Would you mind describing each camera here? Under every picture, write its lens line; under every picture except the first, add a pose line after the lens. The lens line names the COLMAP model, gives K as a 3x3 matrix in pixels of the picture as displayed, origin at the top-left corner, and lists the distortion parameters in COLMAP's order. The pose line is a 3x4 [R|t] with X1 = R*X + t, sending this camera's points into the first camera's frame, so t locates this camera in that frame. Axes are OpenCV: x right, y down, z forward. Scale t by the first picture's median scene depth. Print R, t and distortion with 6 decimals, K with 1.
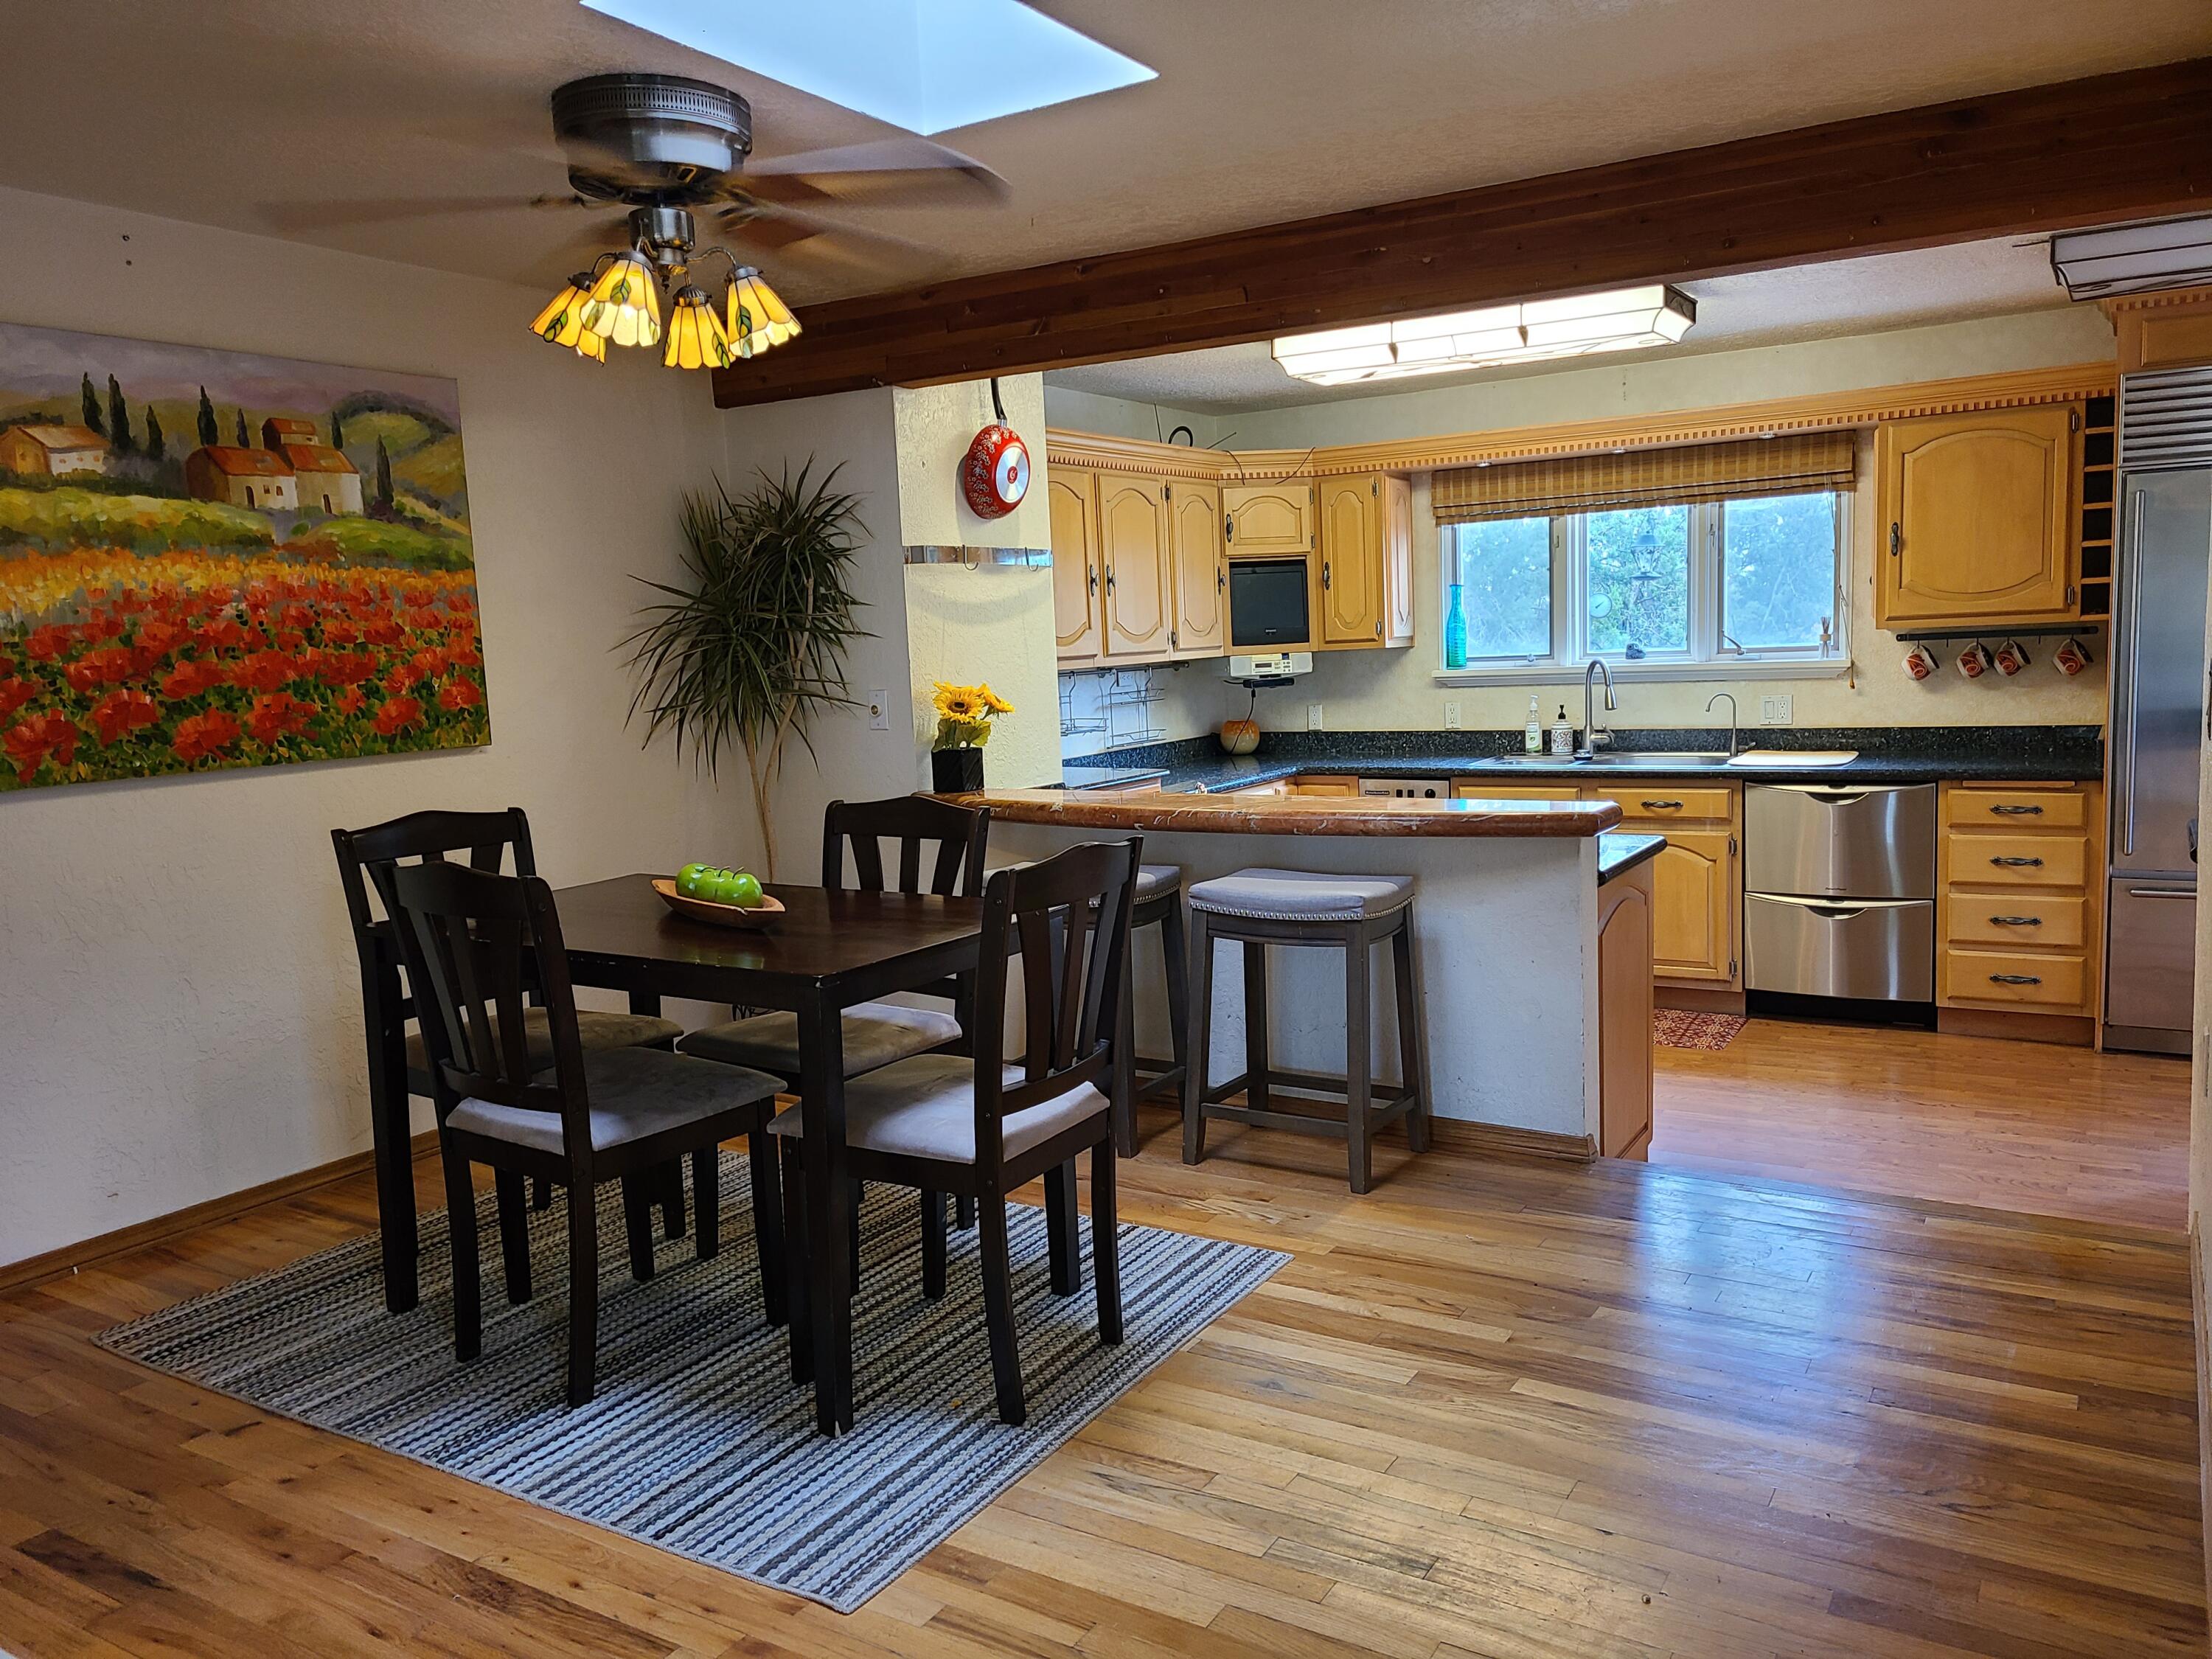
lens RADIAL K [[1662.6, 0, 1083.3], [0, 1662.6, 834.8], [0, 0, 1]] dist [0.062181, -0.047735]
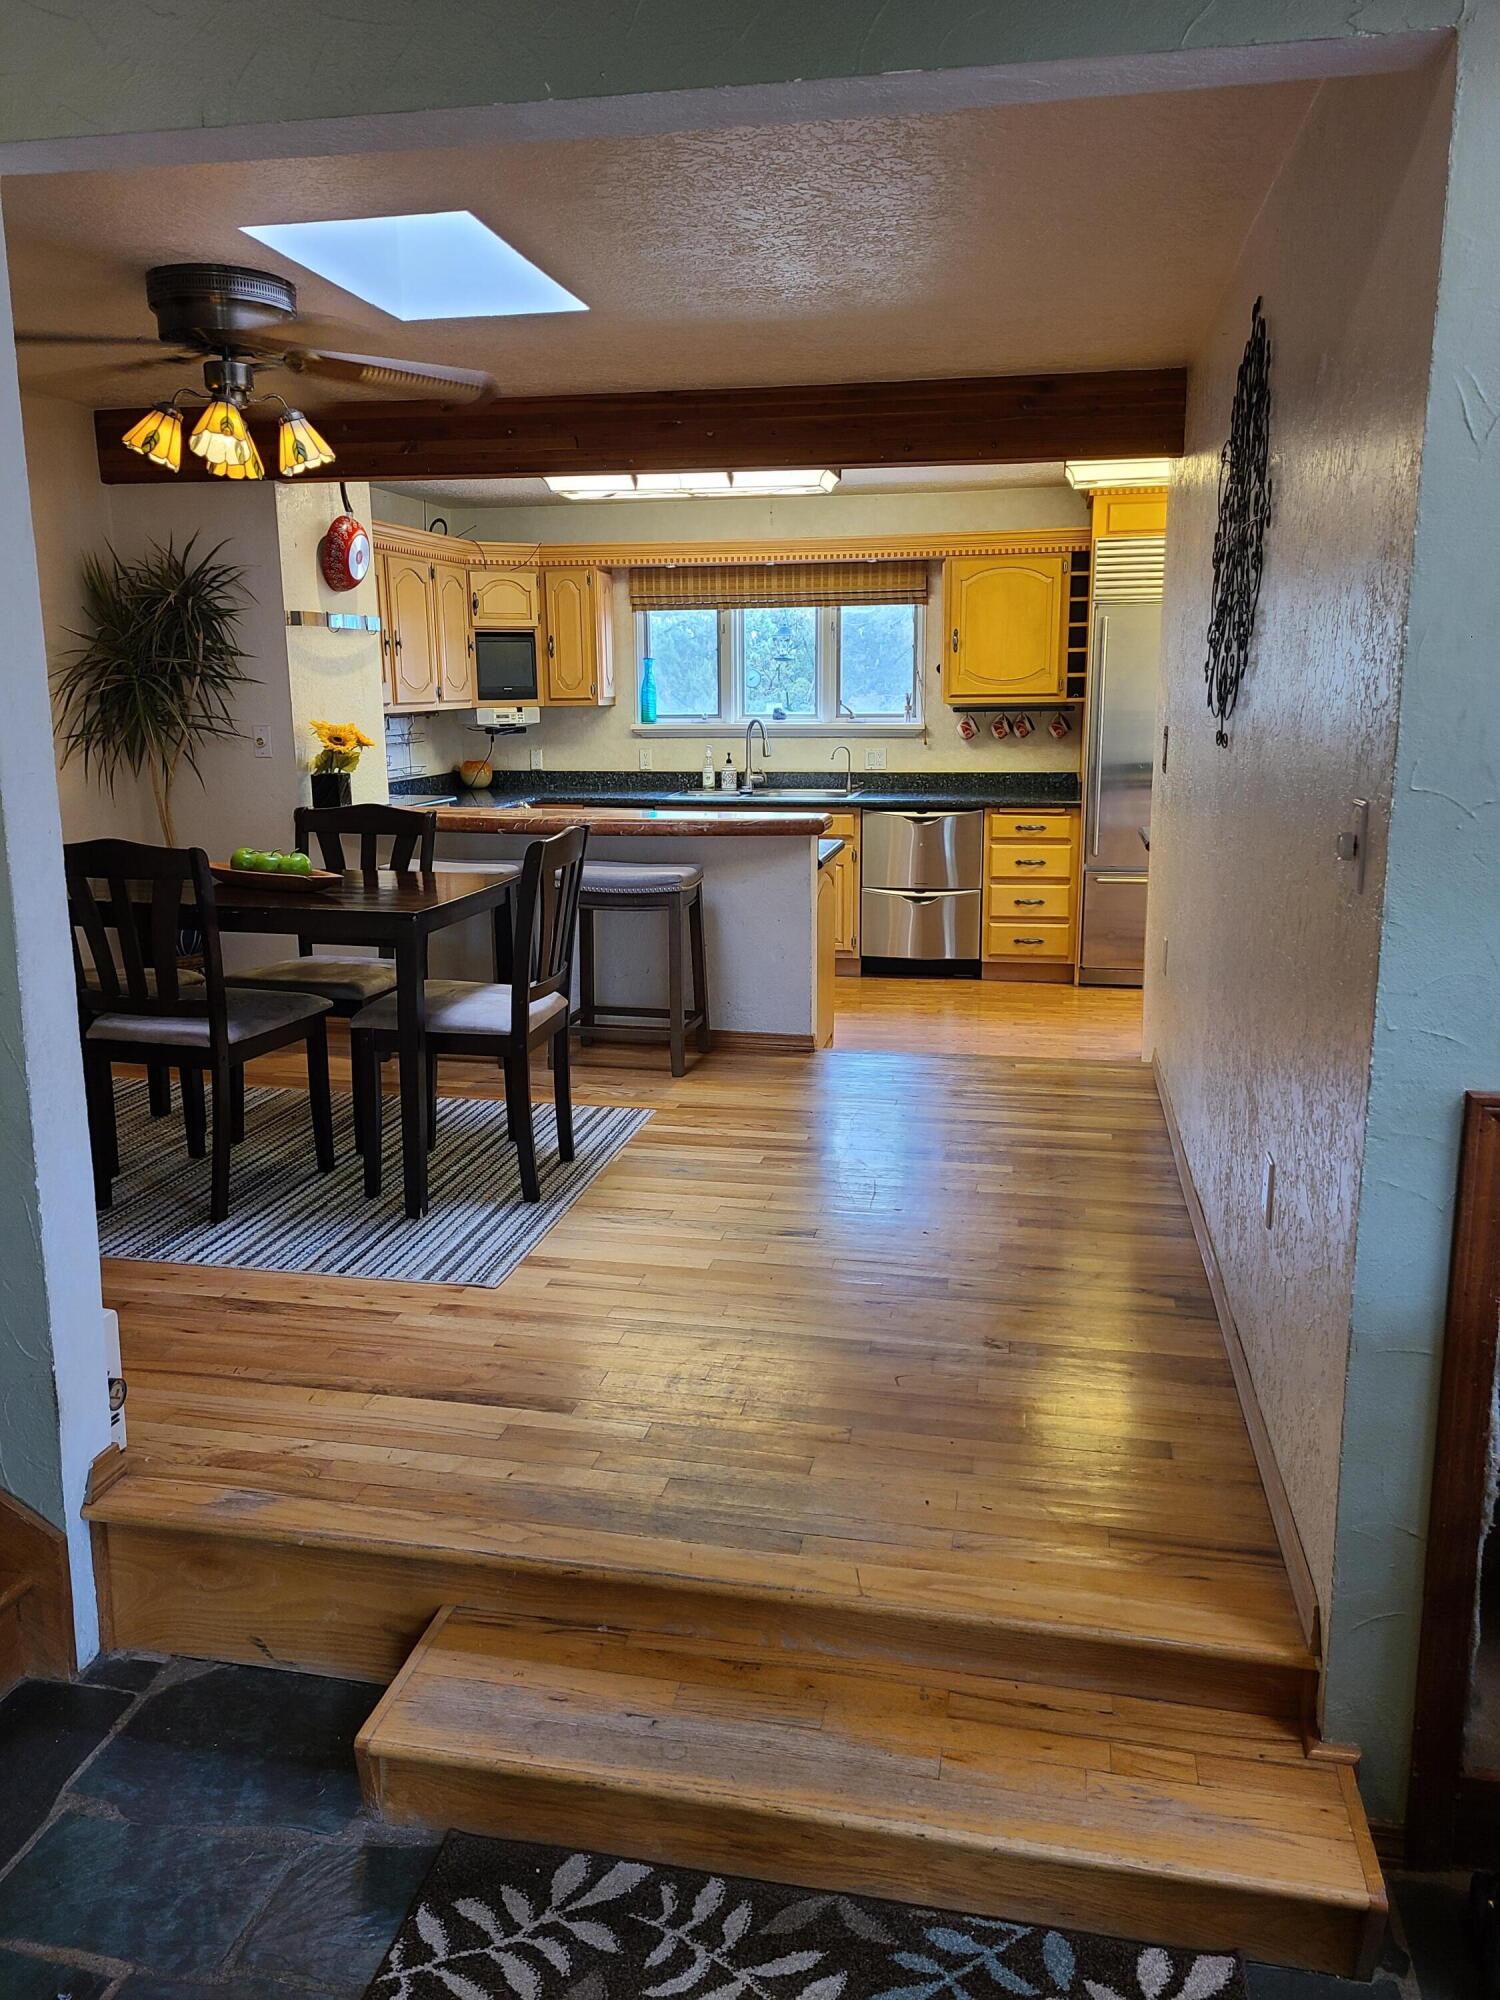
lens RADIAL K [[1503.3, 0, 727.5], [0, 1503.3, 973.8], [0, 0, 1]] dist [0.062181, -0.047735]
pose [[0.938844, -0.031653, 0.342885, -0.160889], [0.009823, 0.997823, 0.065218, 0.024021], [-0.344203, -0.057861, 0.937111, -0.168034]]
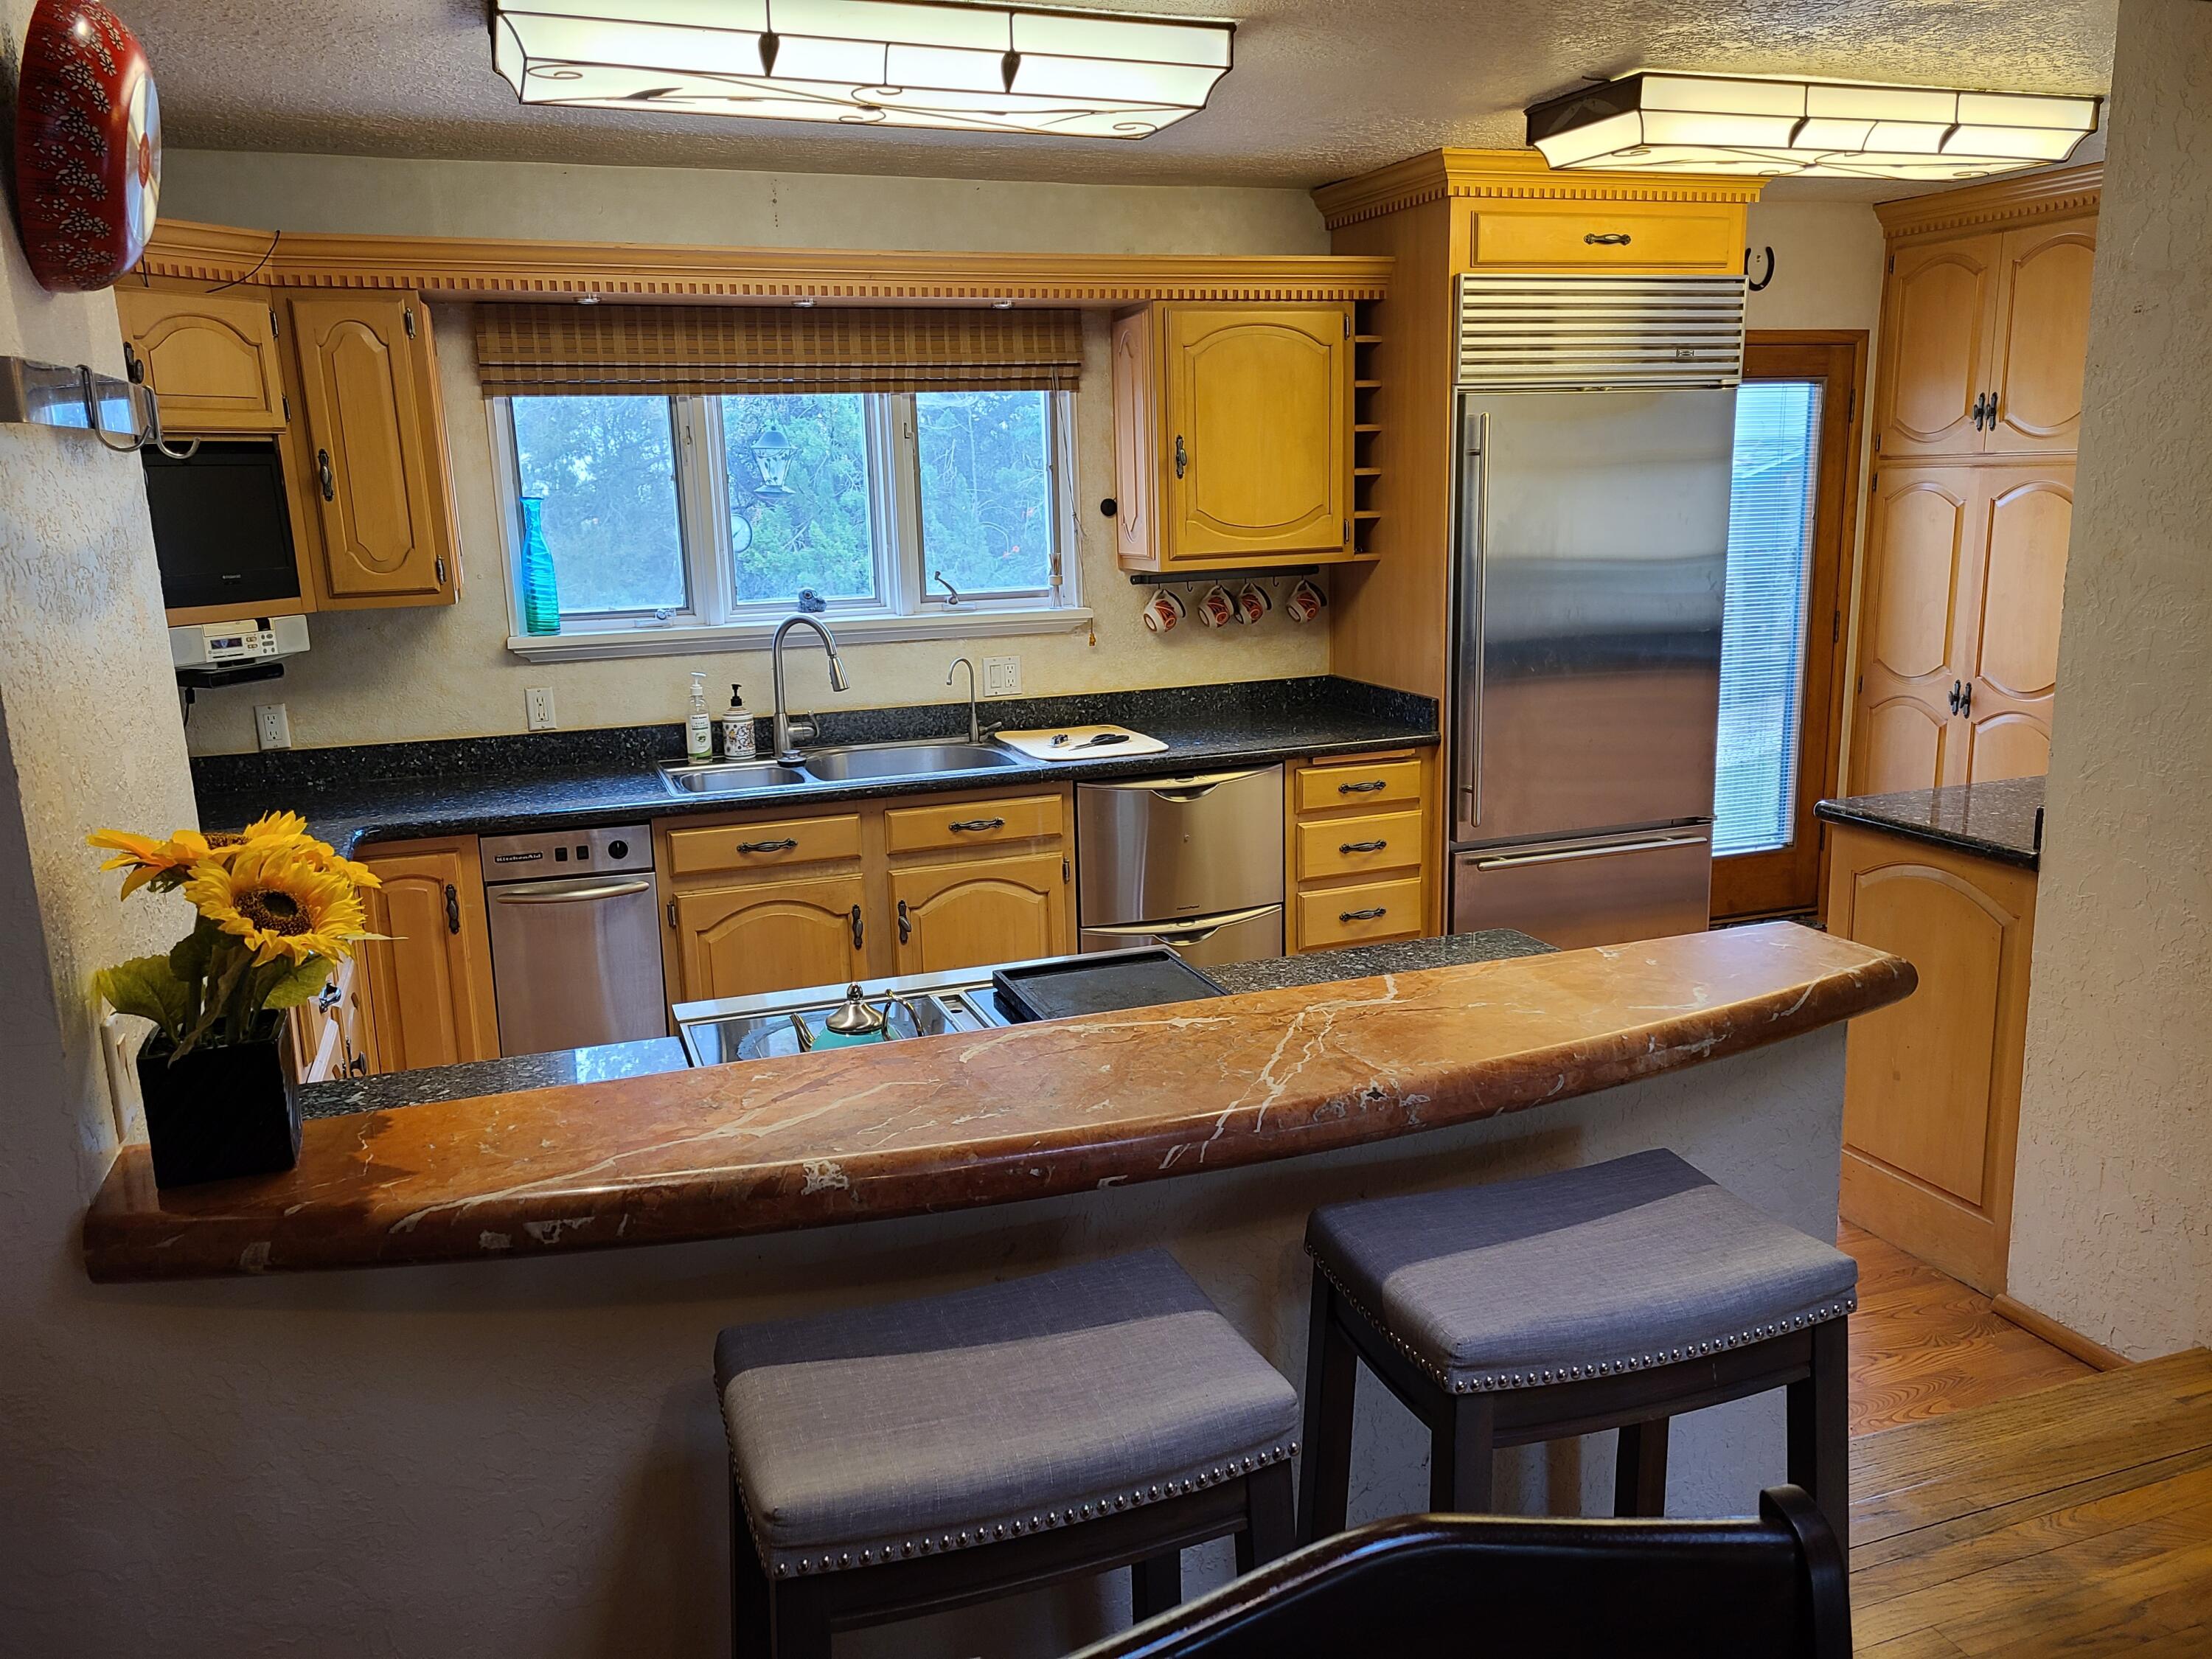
lens RADIAL K [[1662.6, 0, 1111.4], [0, 1662.6, 836.8], [0, 0, 1]] dist [0.062181, -0.047735]
pose [[0.614966, -0.141842, 0.775692, -0.176848], [0.095800, 0.989842, 0.105051, -0.088152], [-0.782713, 0.009708, 0.622307, 0.563133]]
